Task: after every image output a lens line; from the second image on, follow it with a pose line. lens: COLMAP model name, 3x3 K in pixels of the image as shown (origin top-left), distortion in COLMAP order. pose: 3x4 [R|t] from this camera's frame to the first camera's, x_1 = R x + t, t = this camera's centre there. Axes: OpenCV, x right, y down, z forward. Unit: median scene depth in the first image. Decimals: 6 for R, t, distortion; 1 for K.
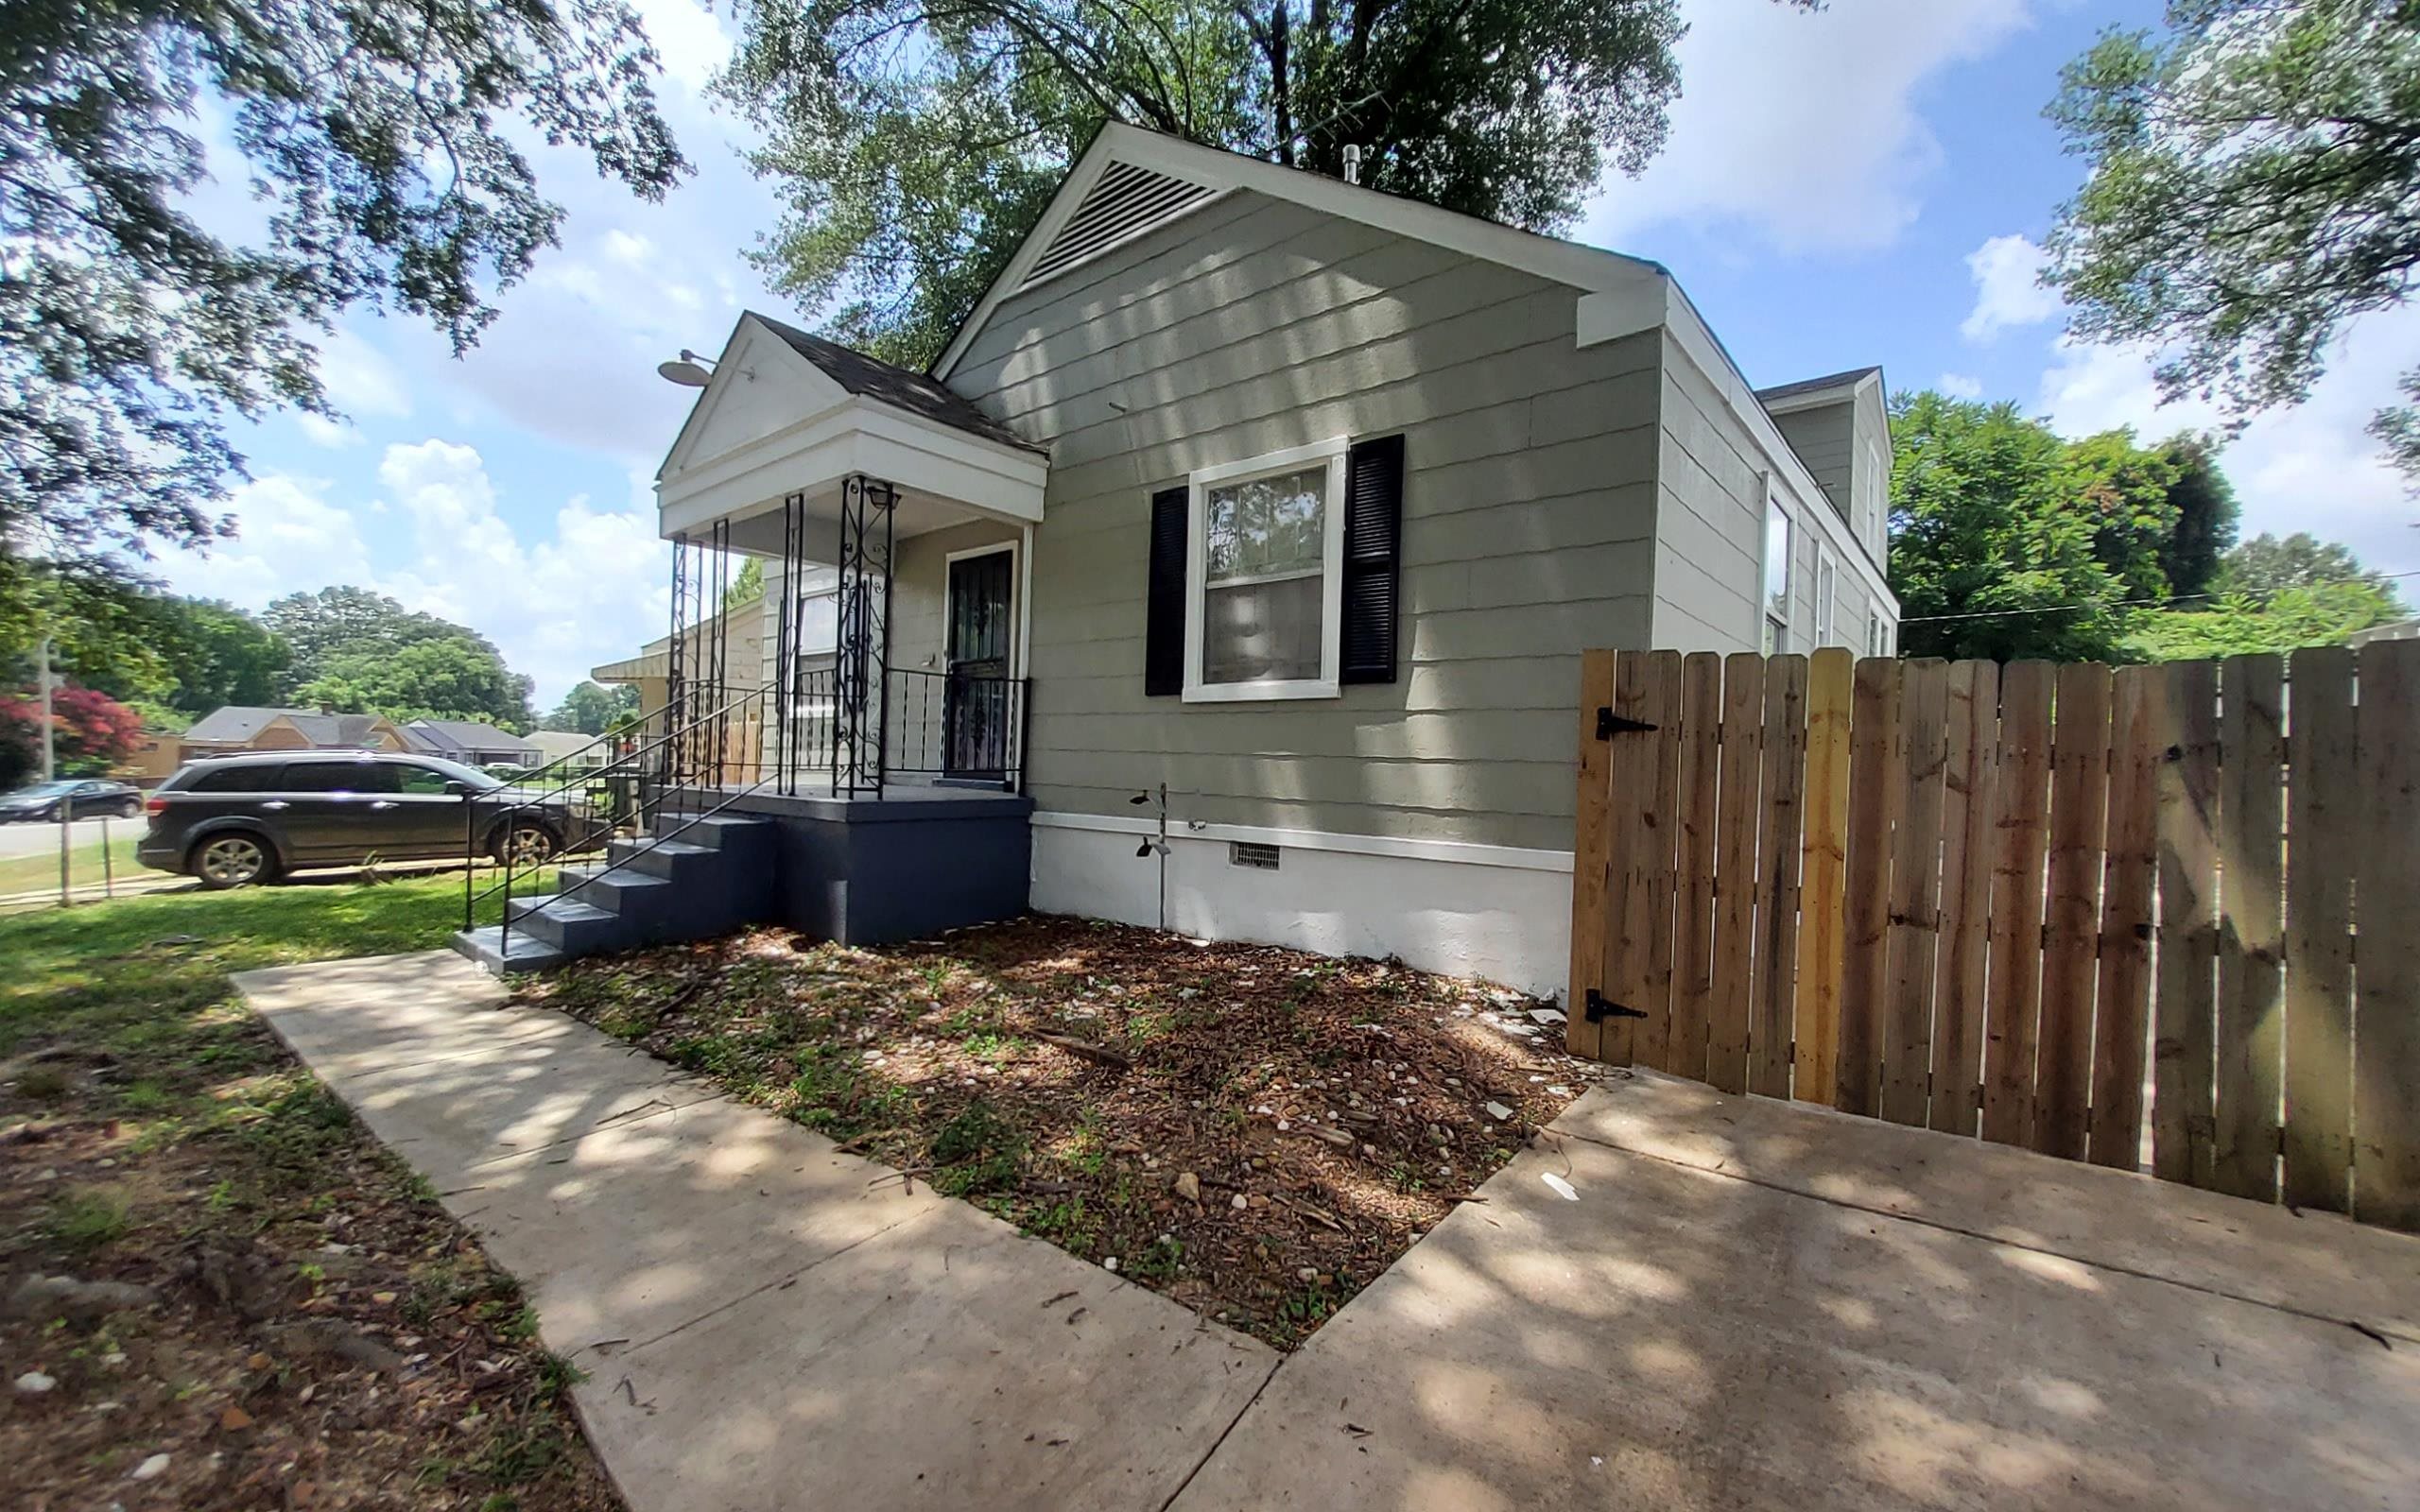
lens RADIAL K [[966.9, 0, 1210.0], [0, 966.9, 756.0], [0, 0, 1]] dist [-0.001138, -0.000201]
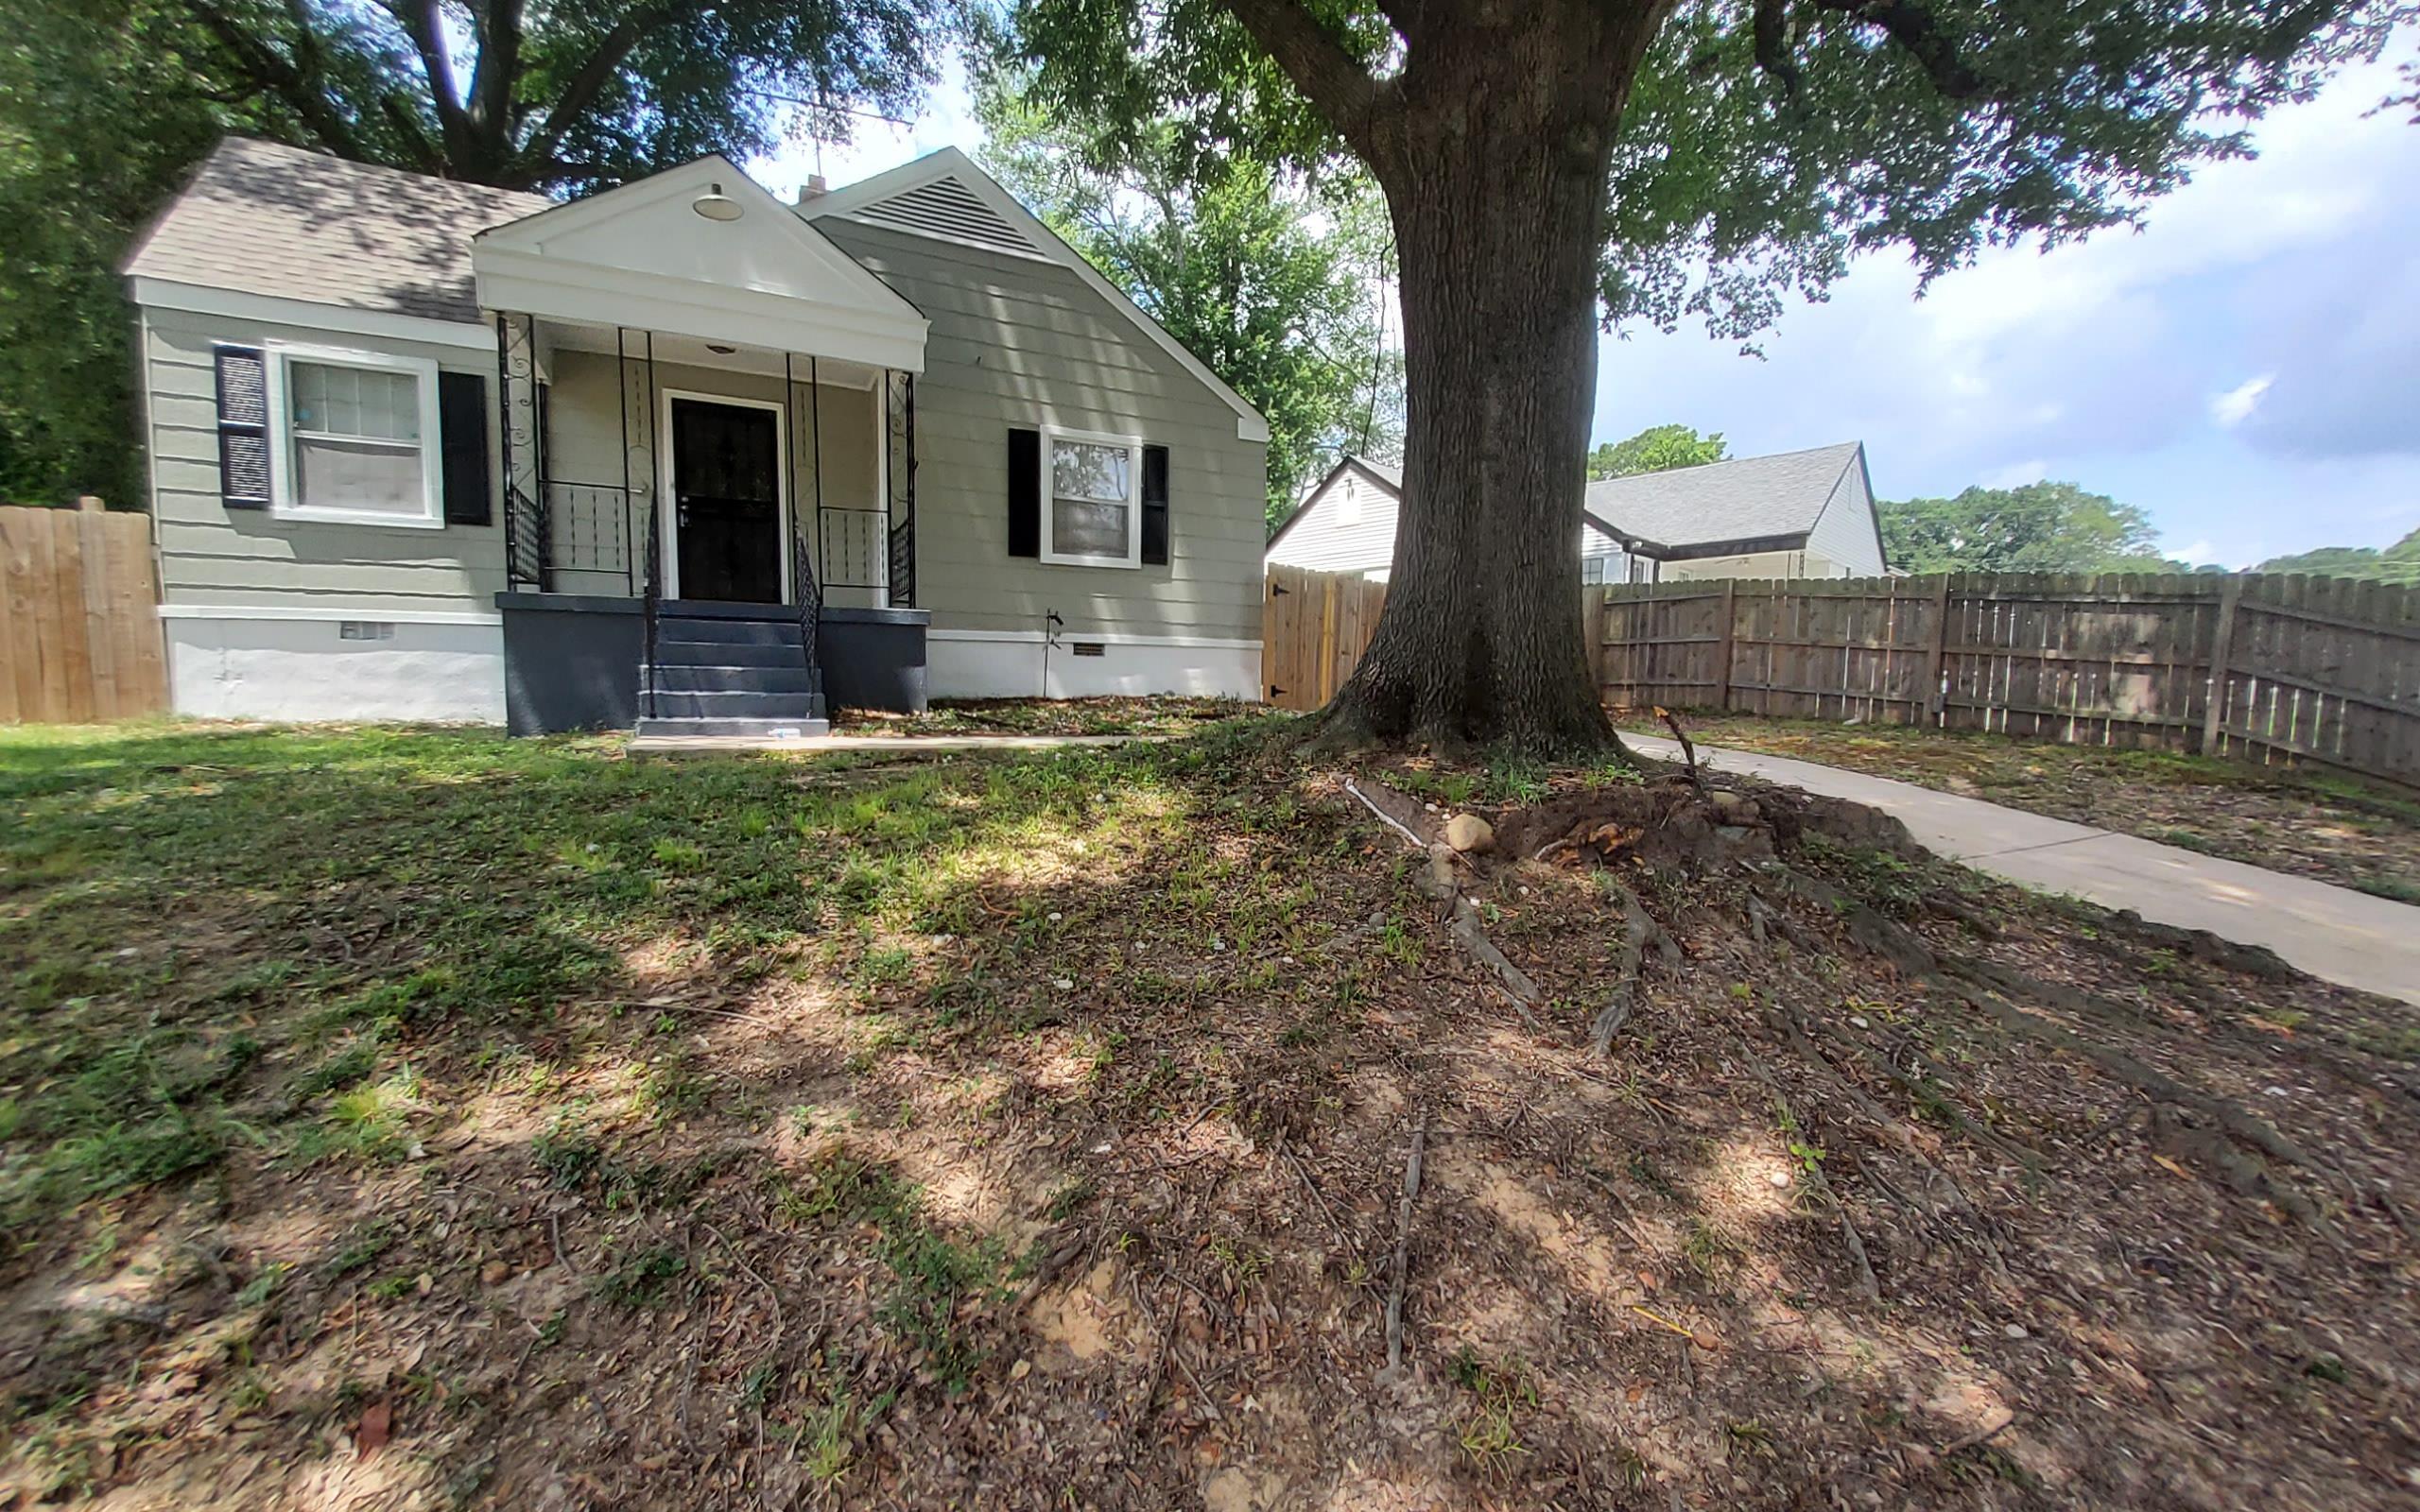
lens RADIAL K [[966.9, 0, 1210.0], [0, 966.9, 756.0], [0, 0, 1]] dist [-0.001138, -0.000201]
pose [[0.401465, -0.096985, 0.910725, -1.597885], [-0.017905, 0.993356, 0.113677, 0.090633], [-0.915699, -0.061944, 0.397061, 0.020872]]
